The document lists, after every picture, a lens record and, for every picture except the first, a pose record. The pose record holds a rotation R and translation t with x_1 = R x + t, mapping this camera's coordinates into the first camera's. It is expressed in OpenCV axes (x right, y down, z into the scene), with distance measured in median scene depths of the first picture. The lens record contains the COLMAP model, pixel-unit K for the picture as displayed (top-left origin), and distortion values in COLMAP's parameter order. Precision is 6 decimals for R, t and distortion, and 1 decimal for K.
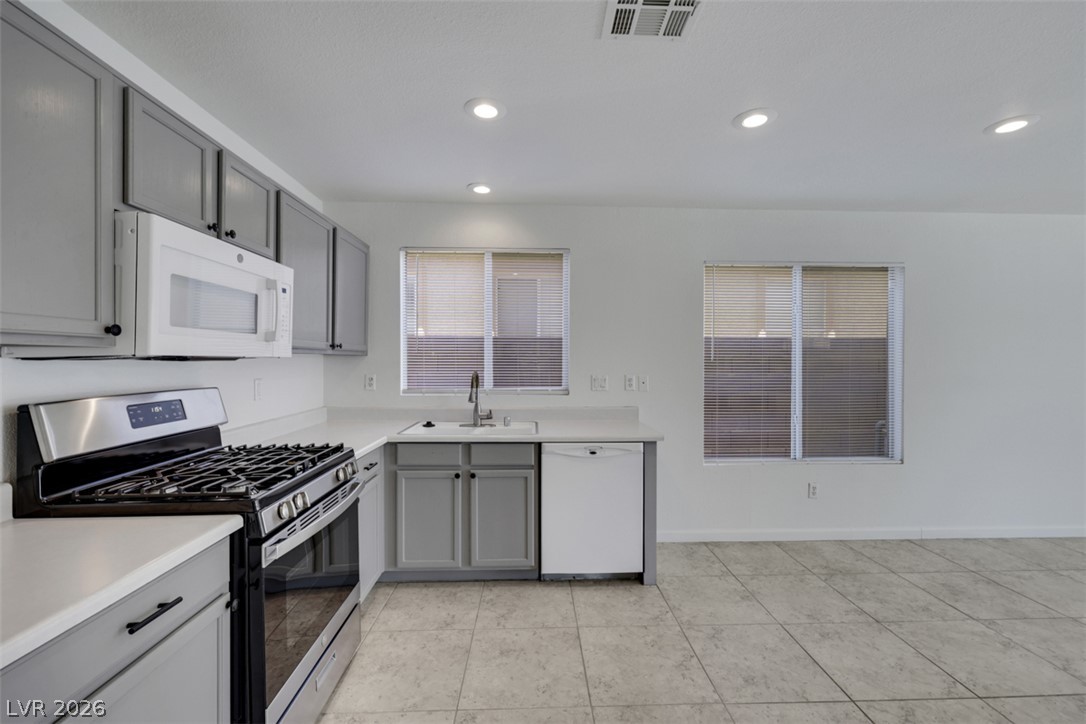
lens RADIAL K [[454.8, 0, 545.0], [0, 454.8, 359.9], [0, 0, 1]] dist [0.000355, 0.001082]
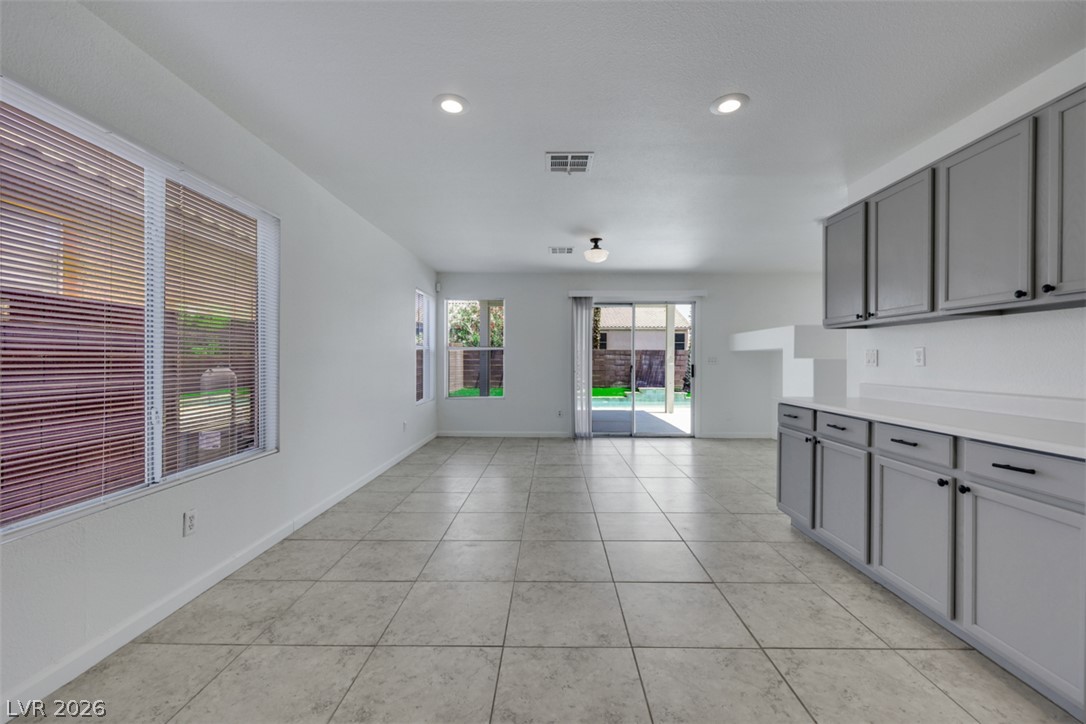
lens RADIAL K [[441.2, 0, 550.3], [0, 441.2, 361.9], [0, 0, 1]] dist [-0.000339, 0.000298]
pose [[0.052850, -0.008883, 0.998563, -0.008870], [0.003532, 0.999956, 0.008708, 0.064959], [-0.998596, 0.003067, 0.052879, 0.544537]]
